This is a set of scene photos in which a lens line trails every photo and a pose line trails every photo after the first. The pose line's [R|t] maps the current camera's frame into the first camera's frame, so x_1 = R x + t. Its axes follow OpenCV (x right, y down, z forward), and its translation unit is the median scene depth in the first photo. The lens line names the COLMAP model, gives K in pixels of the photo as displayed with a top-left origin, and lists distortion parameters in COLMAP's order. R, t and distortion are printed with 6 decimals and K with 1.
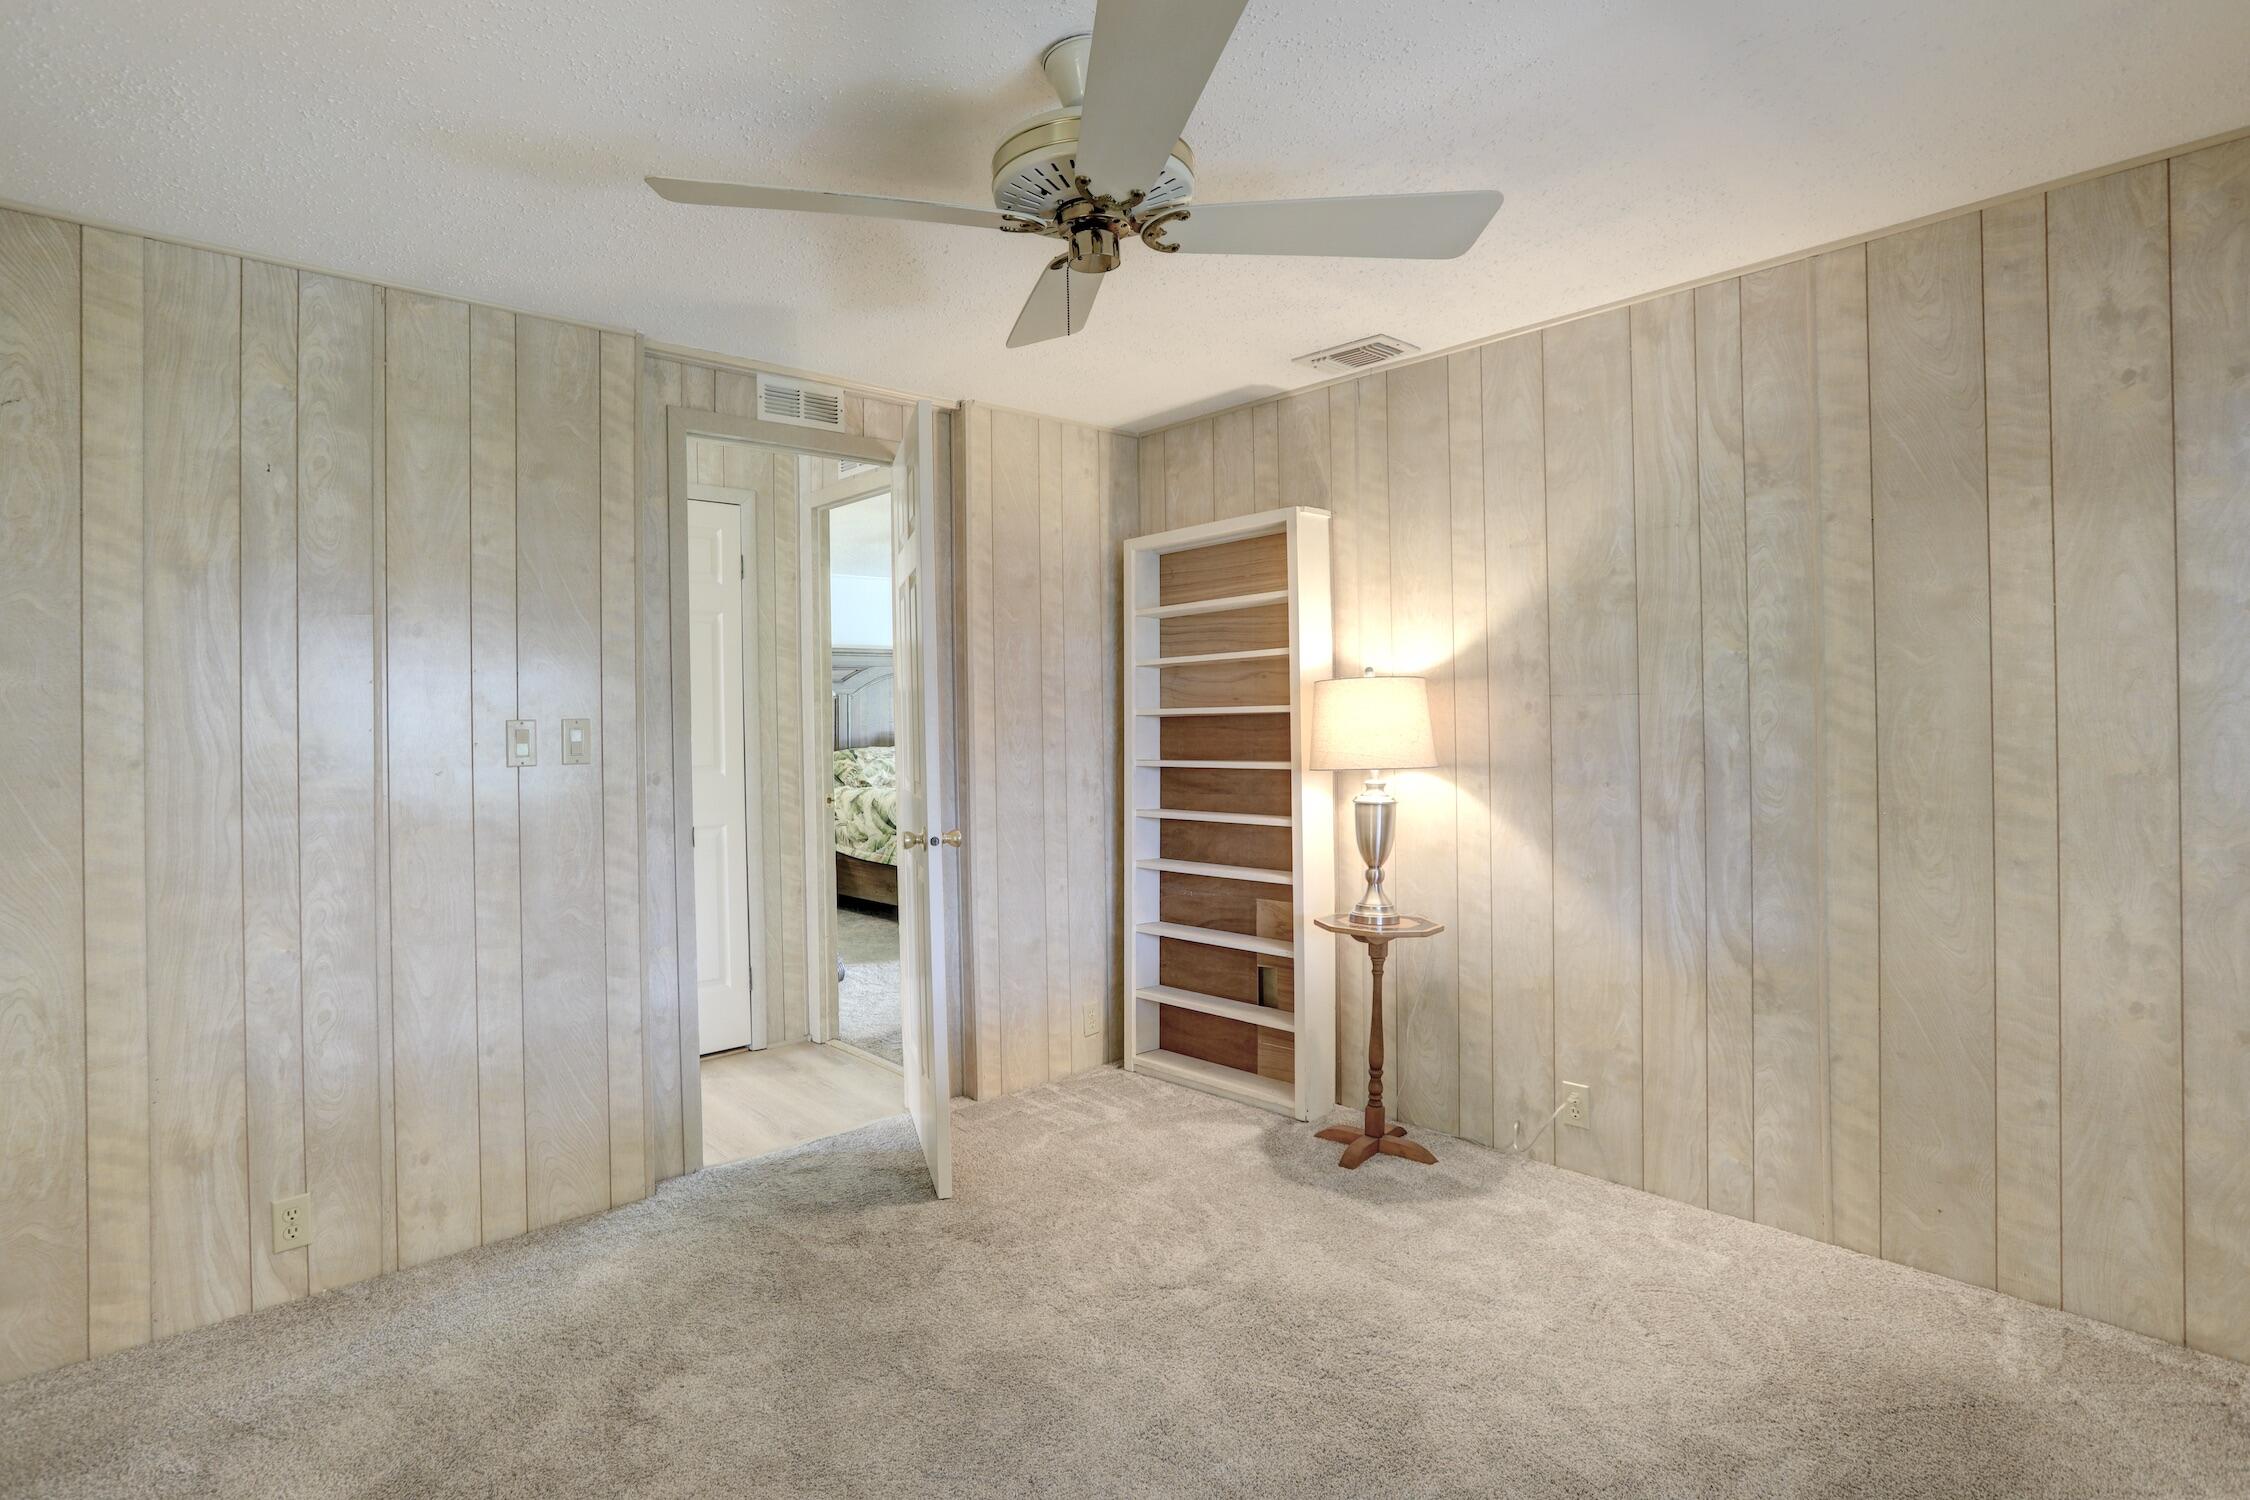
lens RADIAL K [[1147.0, 0, 1119.2], [0, 1147.0, 719.9], [0, 0, 1]] dist [-0.001790, 0.000654]
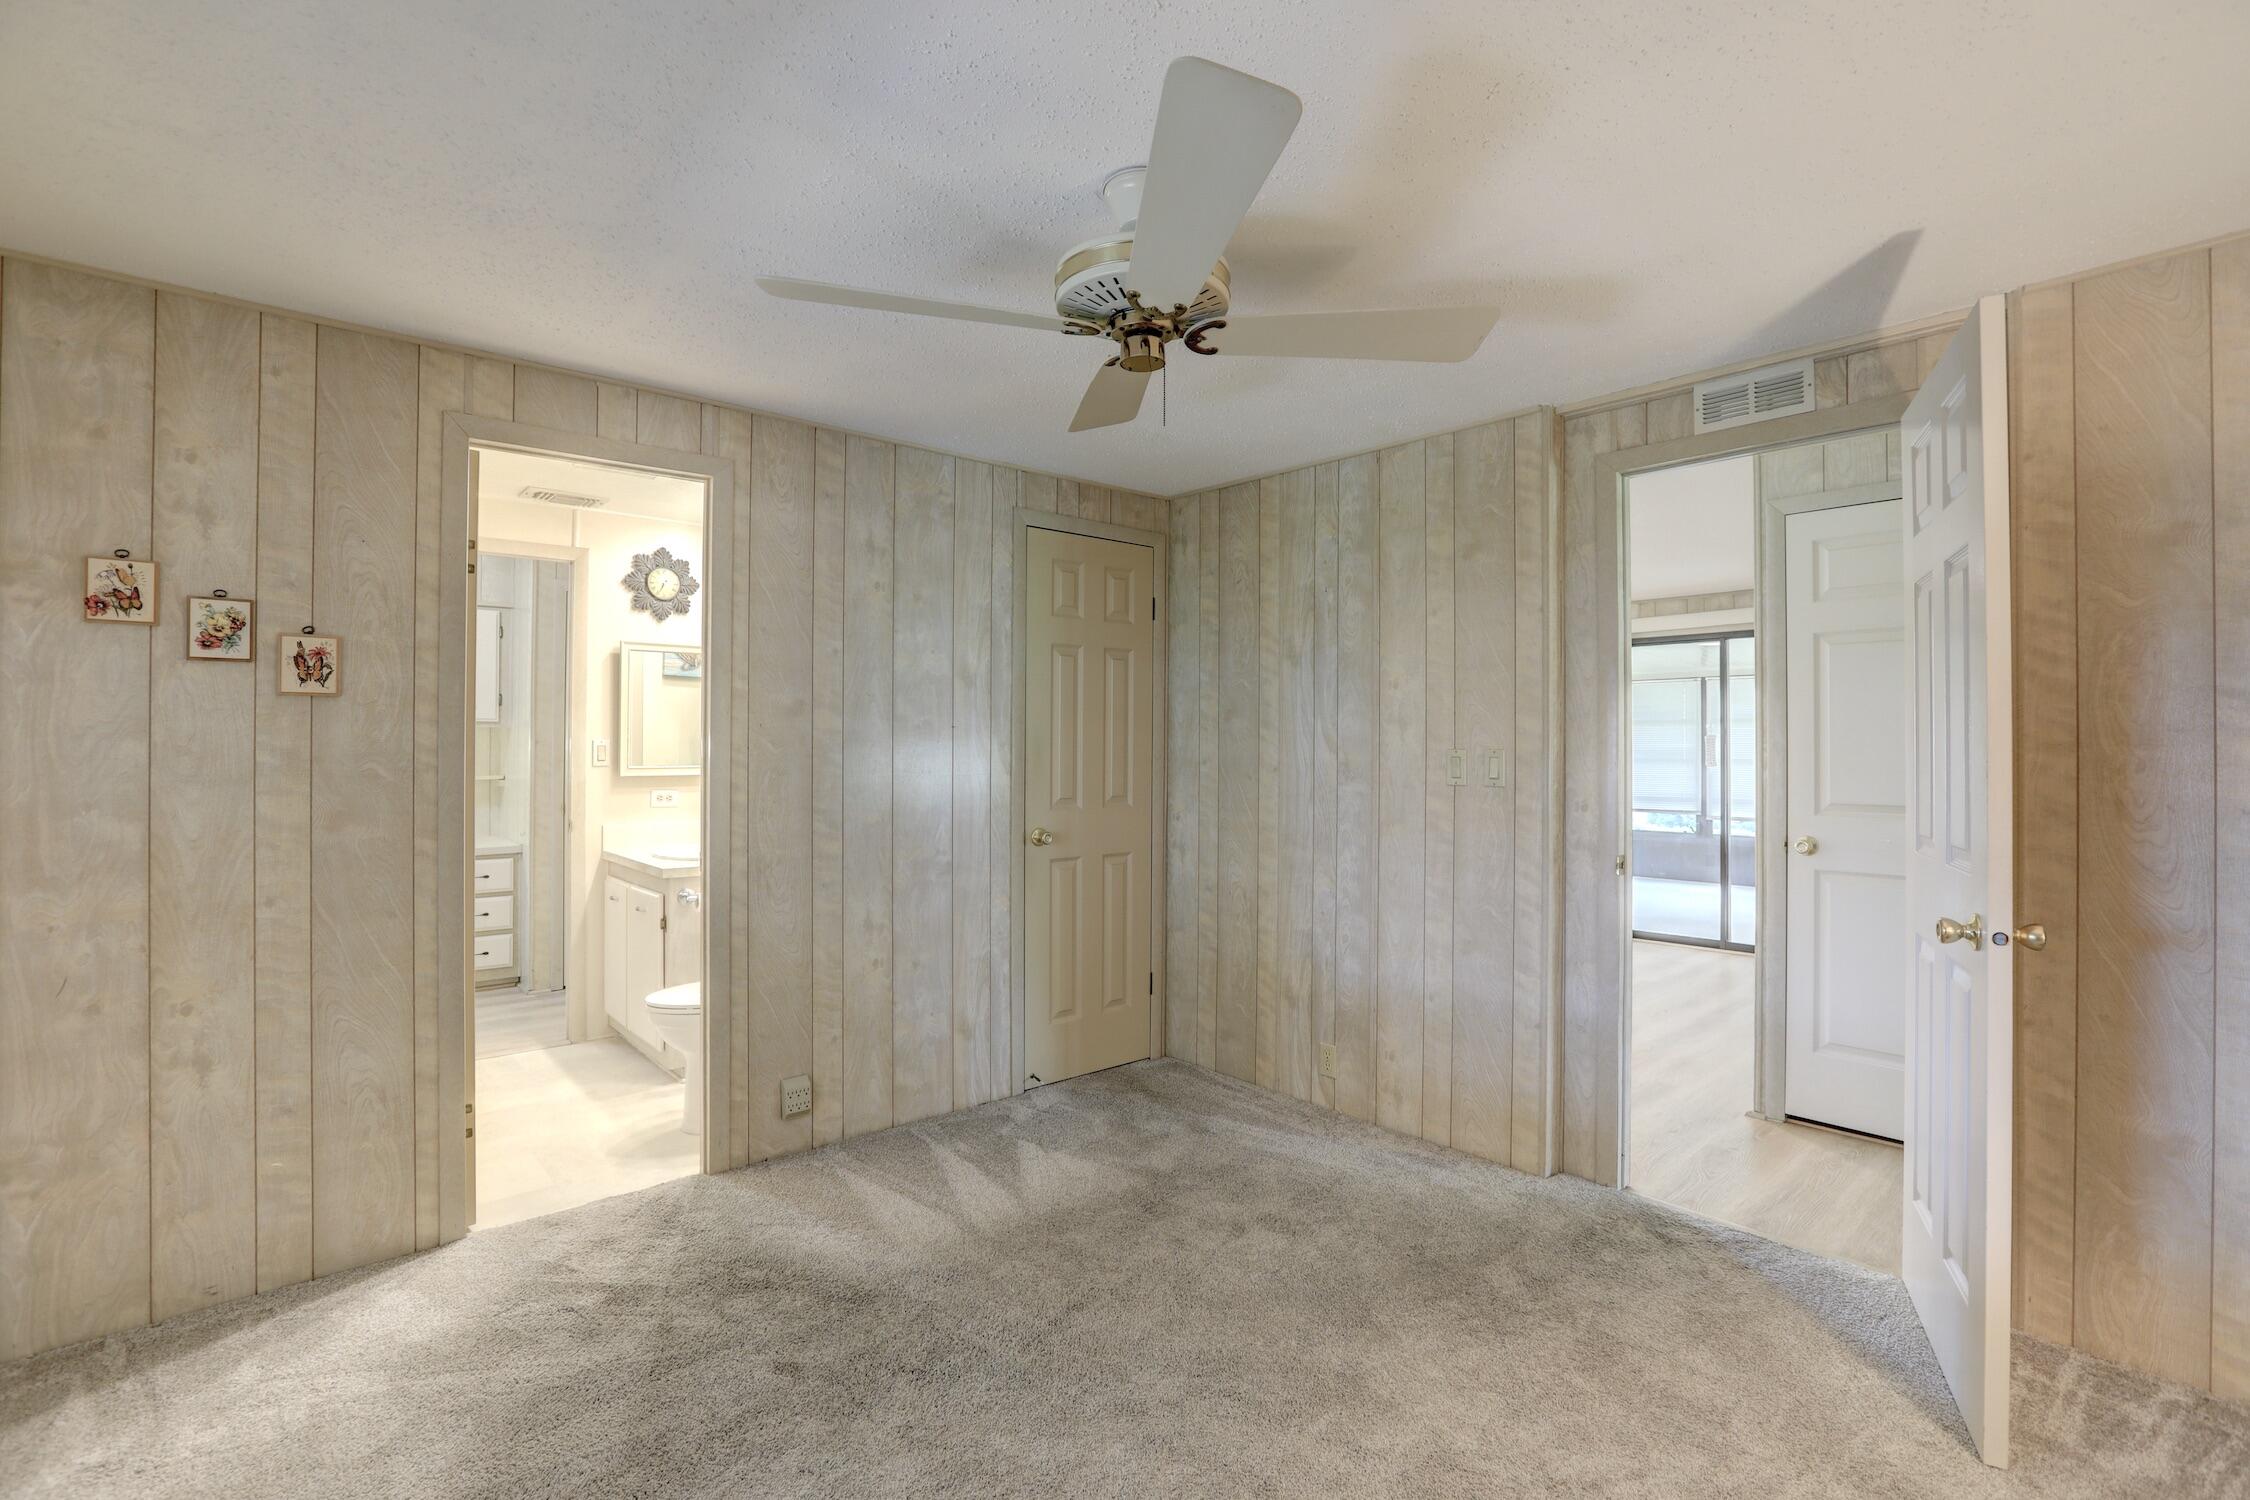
lens RADIAL K [[1077.1, 0, 1125.0], [0, 1077.1, 750.0], [0, 0, 1]] dist [-0.001617, -0.000074]
pose [[-0.014188, 0.019910, -0.999701, 0.750868], [-0.010844, 0.999740, 0.020065, -0.020727], [0.999841, 0.011126, -0.013968, 0.709480]]
